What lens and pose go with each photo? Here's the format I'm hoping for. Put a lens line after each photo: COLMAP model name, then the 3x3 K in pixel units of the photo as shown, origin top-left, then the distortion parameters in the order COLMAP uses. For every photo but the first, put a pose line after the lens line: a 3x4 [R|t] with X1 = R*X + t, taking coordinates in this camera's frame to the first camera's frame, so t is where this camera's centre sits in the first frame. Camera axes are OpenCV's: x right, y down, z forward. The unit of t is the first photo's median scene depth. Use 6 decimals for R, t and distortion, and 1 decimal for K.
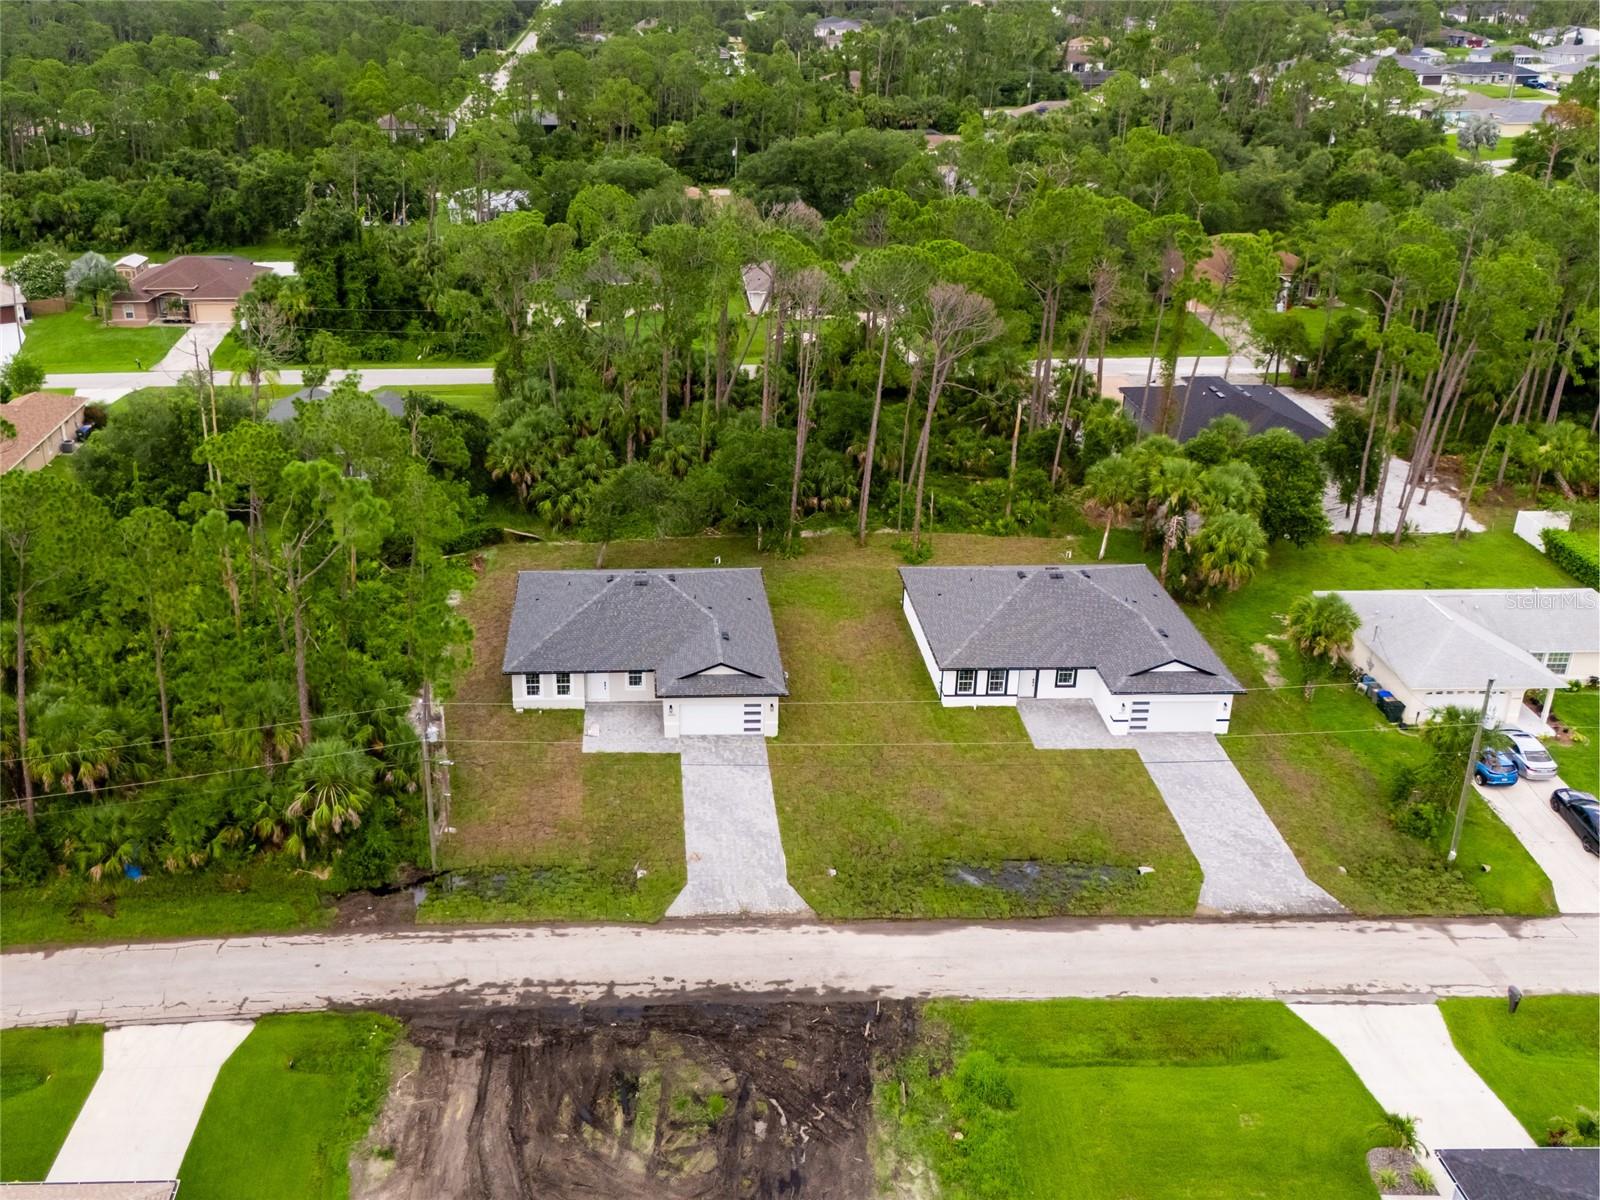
lens RADIAL K [[1429.6, 0, 635.2], [0, 1429.6, 509.6], [0, 0, 1]] dist [0.066745, -0.070825]
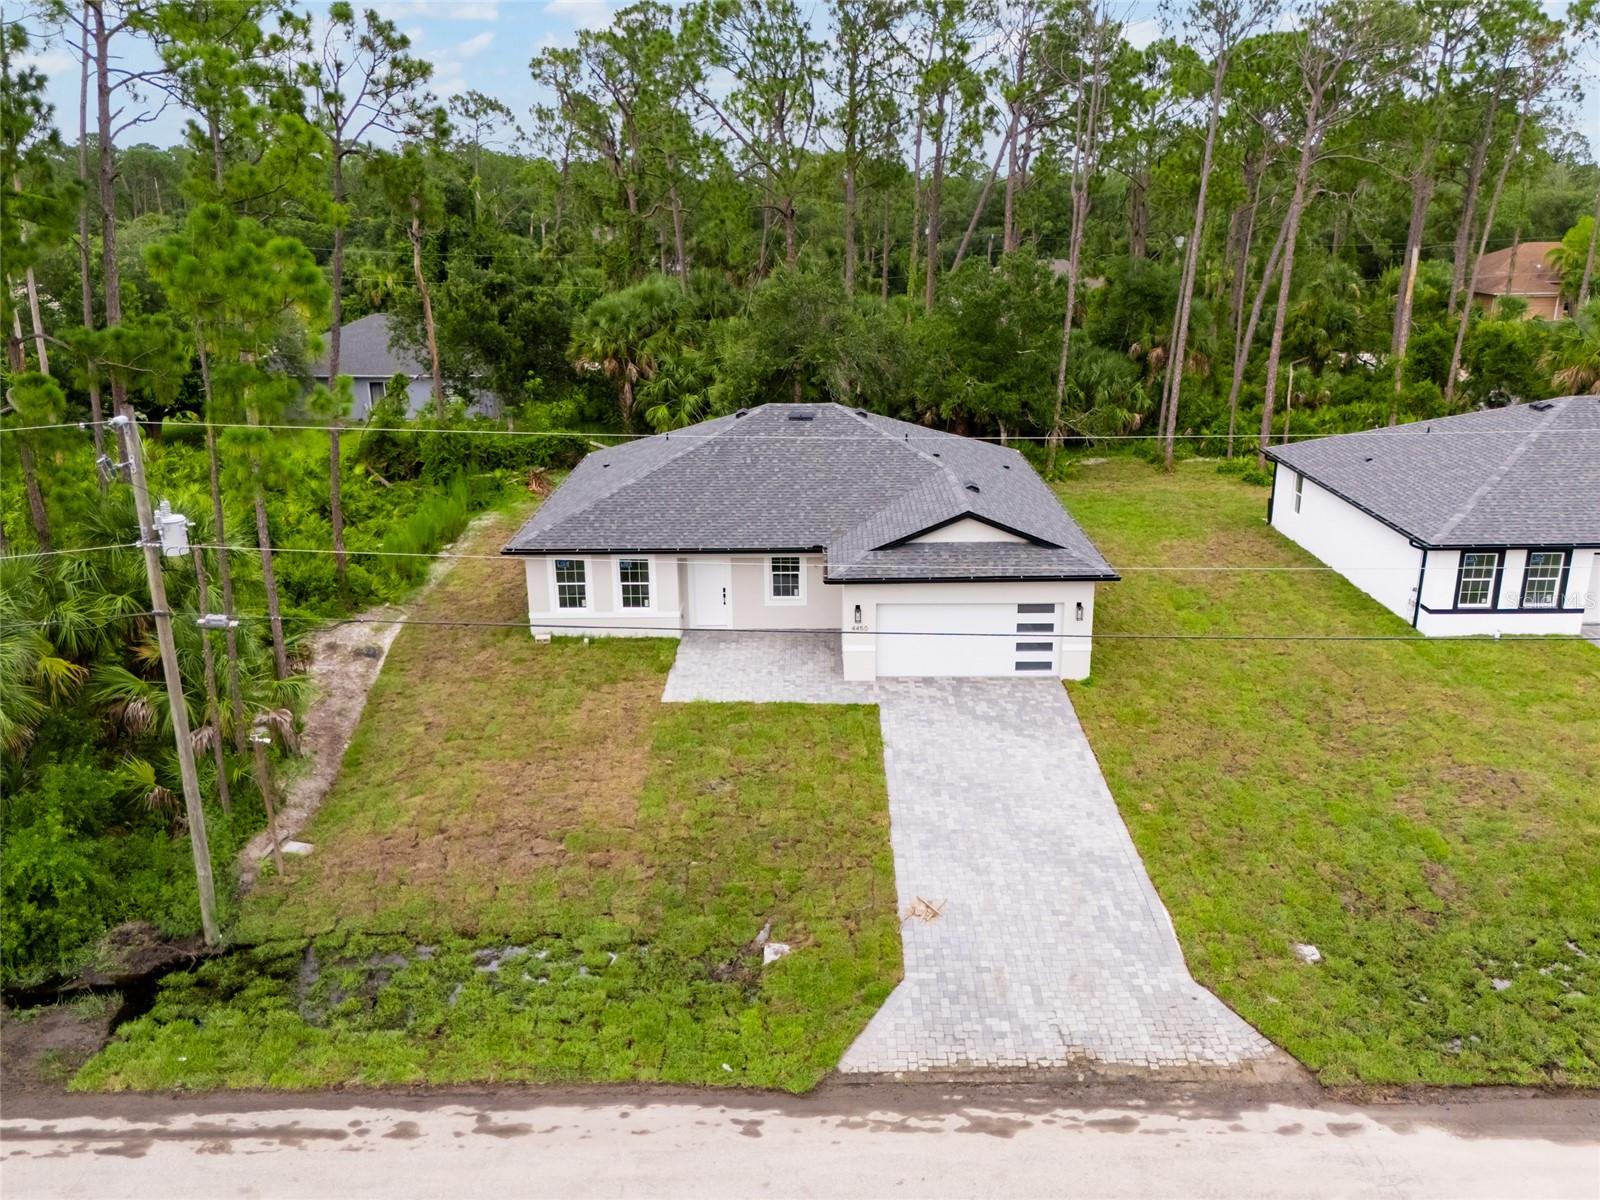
lens RADIAL K [[1285.0, 0, 819.3], [0, 1285.0, 593.4], [0, 0, 1]] dist [0.061019, -0.056297]
pose [[0.999969, 0.006457, -0.004423, 0.014182], [-0.006830, 0.995909, -0.090108, 0.168562], [0.003823, 0.090135, 0.995922, 0.584062]]
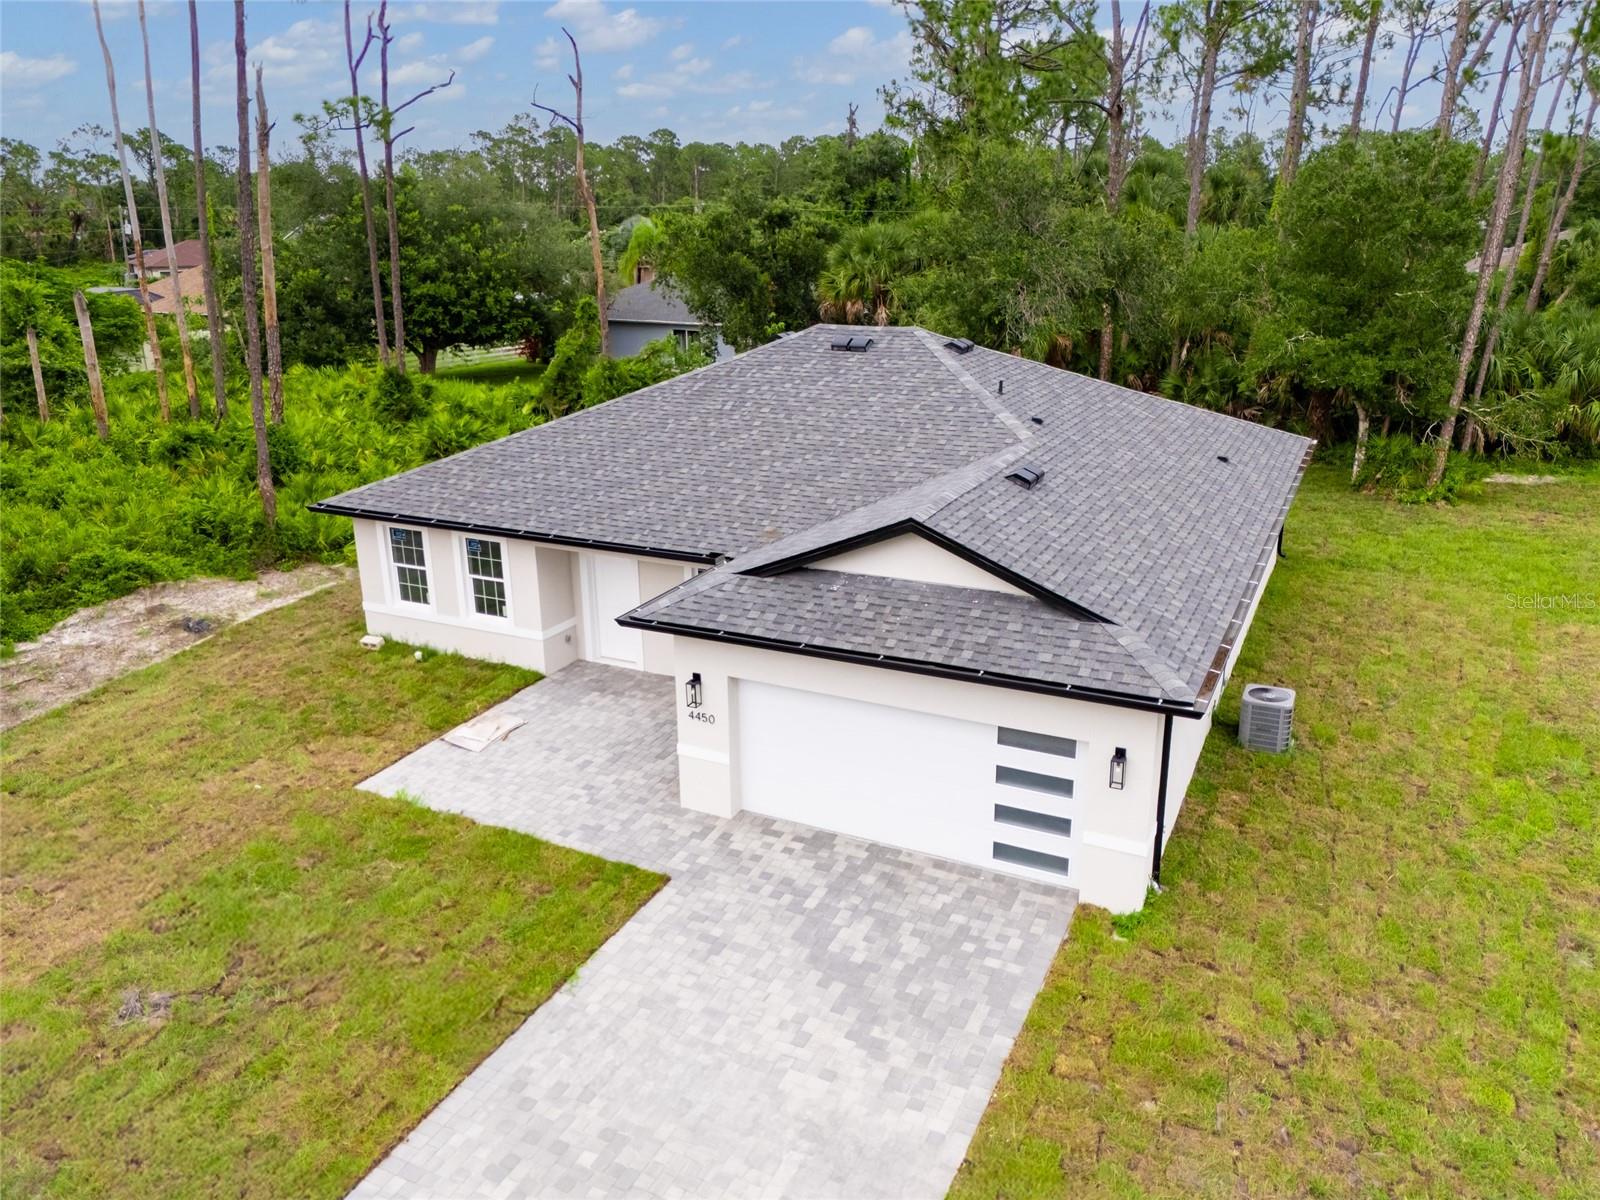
lens RADIAL K [[1185.7, 0, 801.5], [0, 1185.7, 596.0], [0, 0, 1]] dist [0.037220, -0.015767]
pose [[0.895185, 0.140560, -0.422949, 0.122148], [-0.170363, 0.984819, -0.033290, 0.126313], [0.411849, 0.101856, 0.905542, 0.816904]]
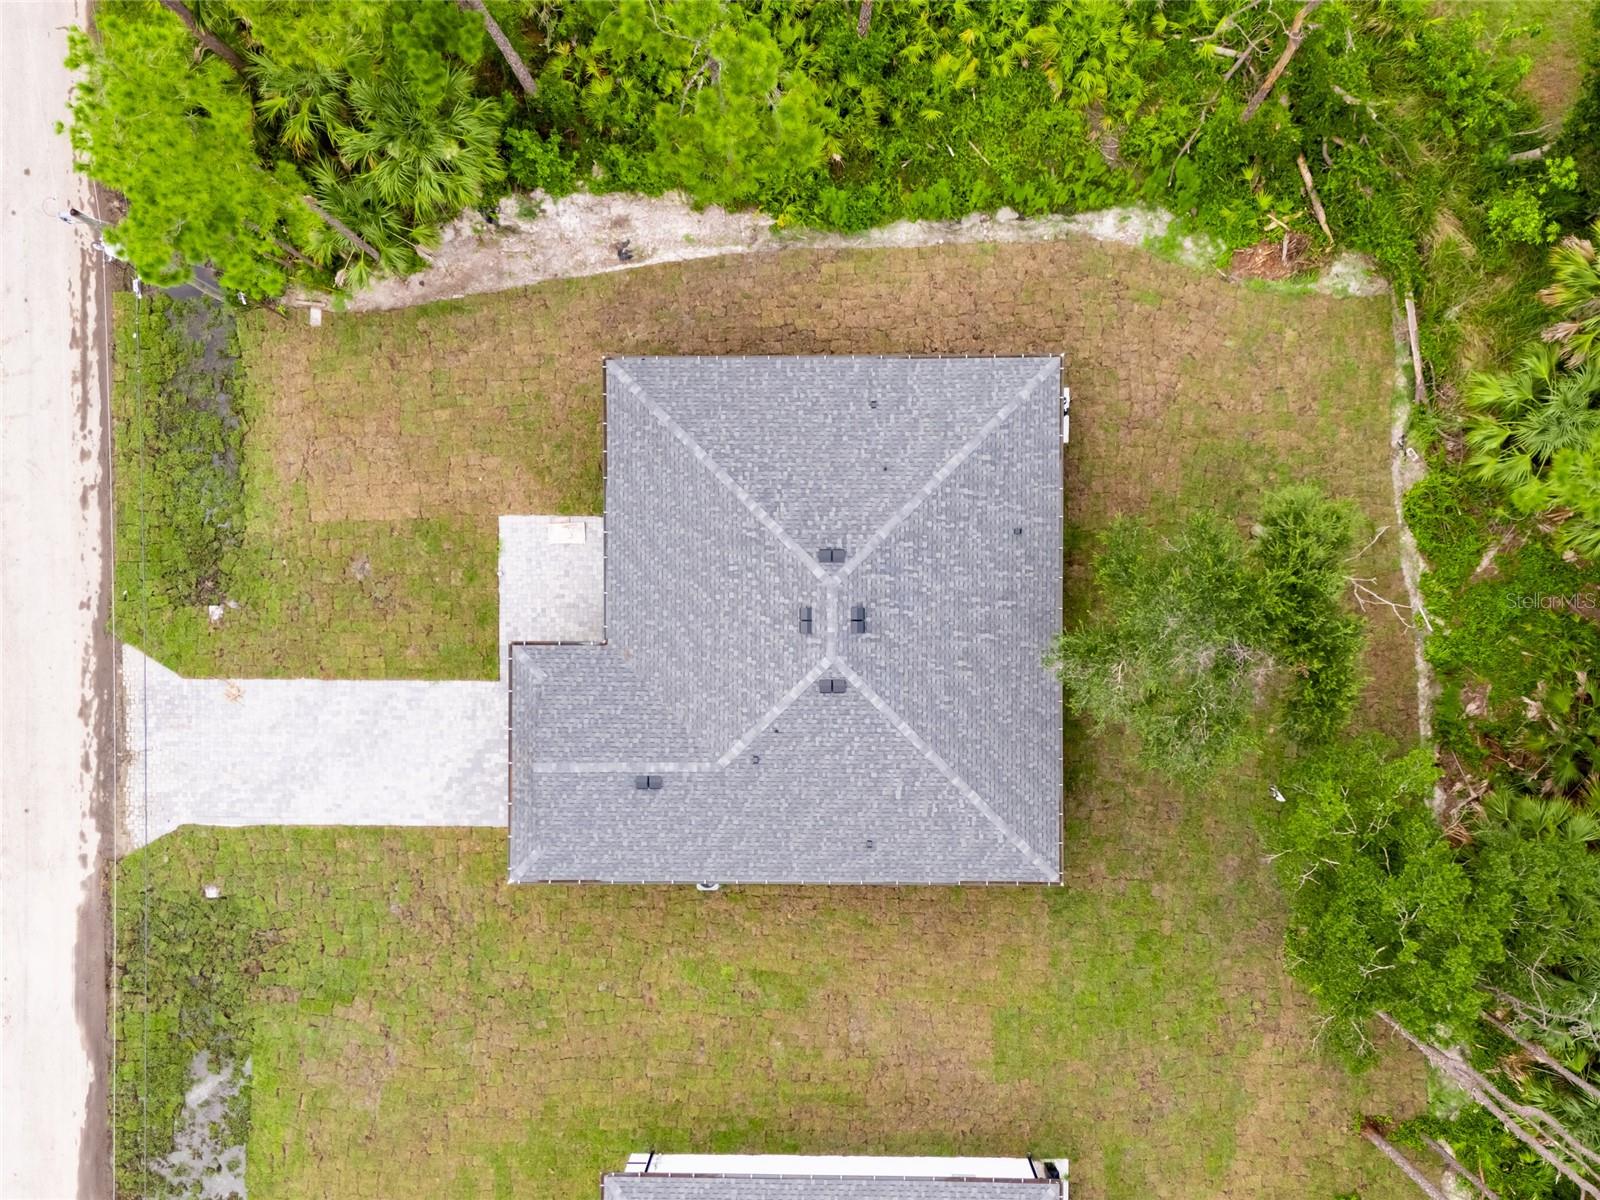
lens RADIAL K [[1371.5, 0, 769.1], [0, 1371.5, 593.0], [0, 0, 1]] dist [0.044880, -0.017097]
pose [[-0.006009, 0.999690, 0.024173, -0.019296], [-0.360550, -0.024714, 0.932413, -0.394809], [0.932721, -0.003113, 0.360586, 0.882434]]
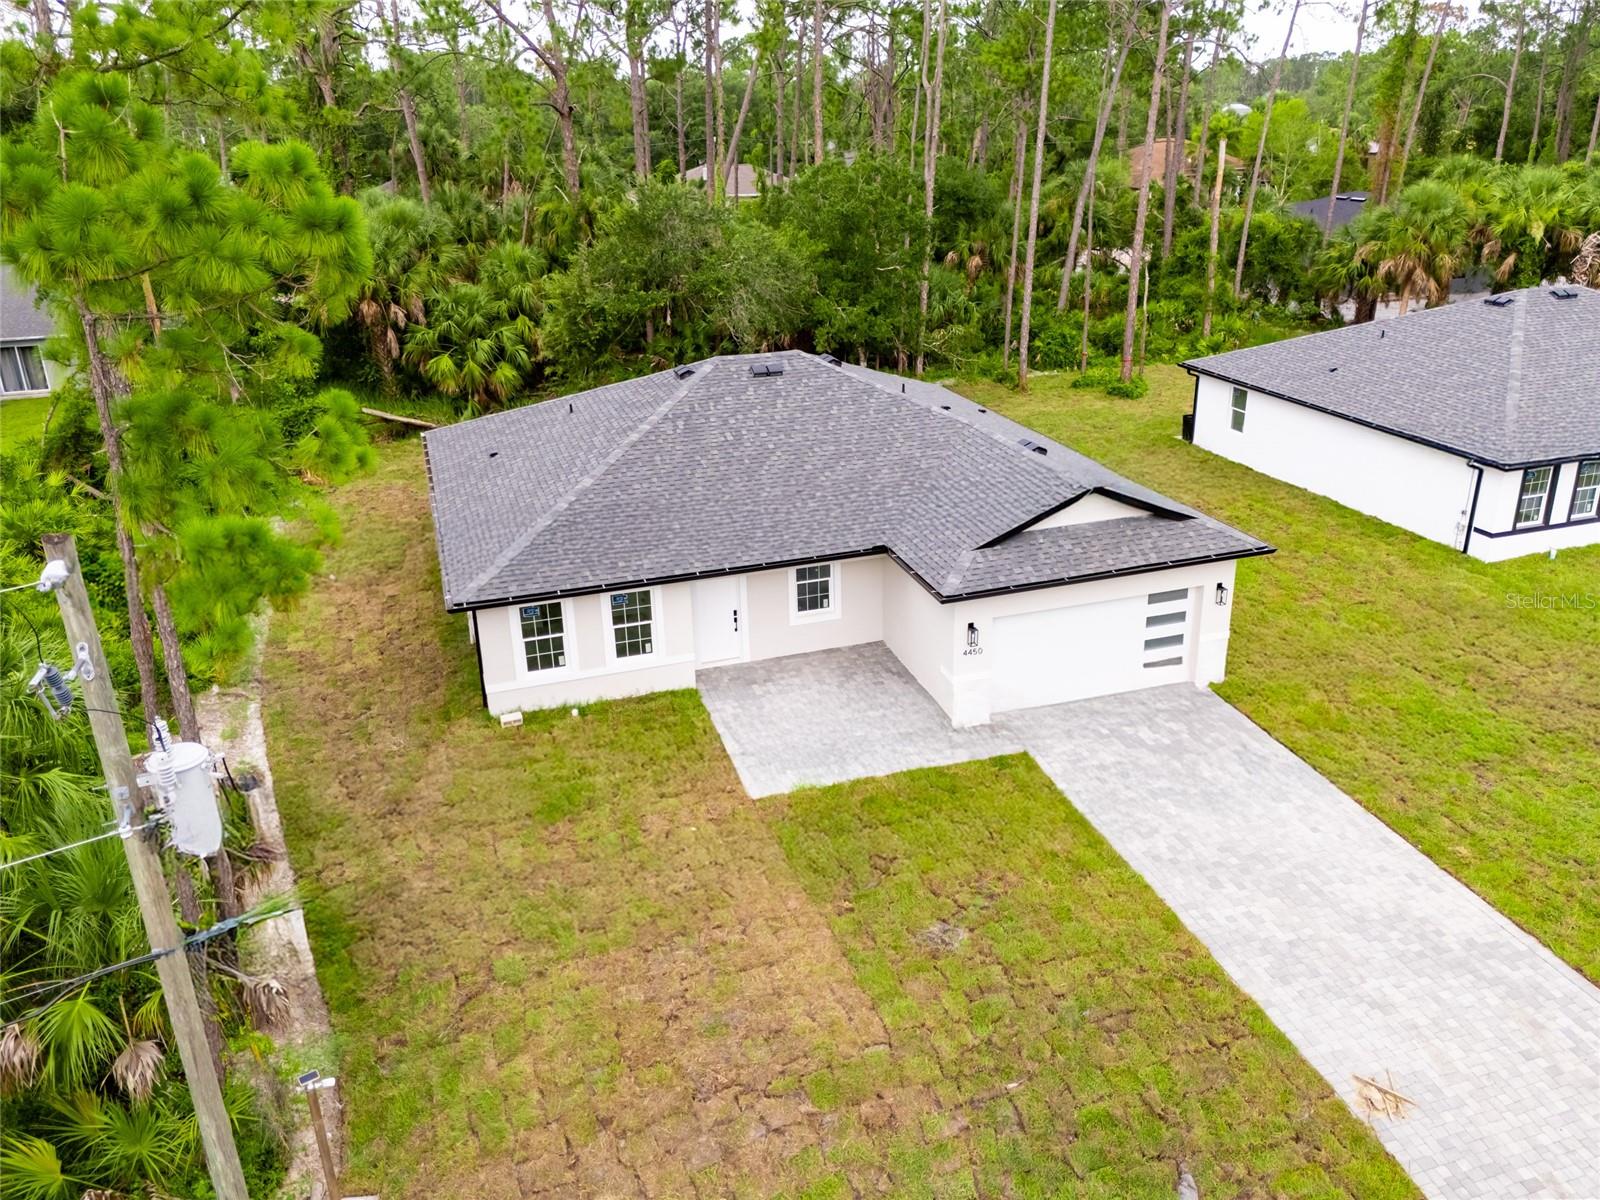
lens RADIAL K [[1228.5, 0, 831.5], [0, 1228.5, 581.8], [0, 0, 1]] dist [0.054614, -0.046868]
pose [[0.947554, -0.120474, 0.296020, -0.094276], [0.126295, 0.991993, -0.000549, 0.121377], [-0.293583, 0.037906, 0.955182, 0.715633]]
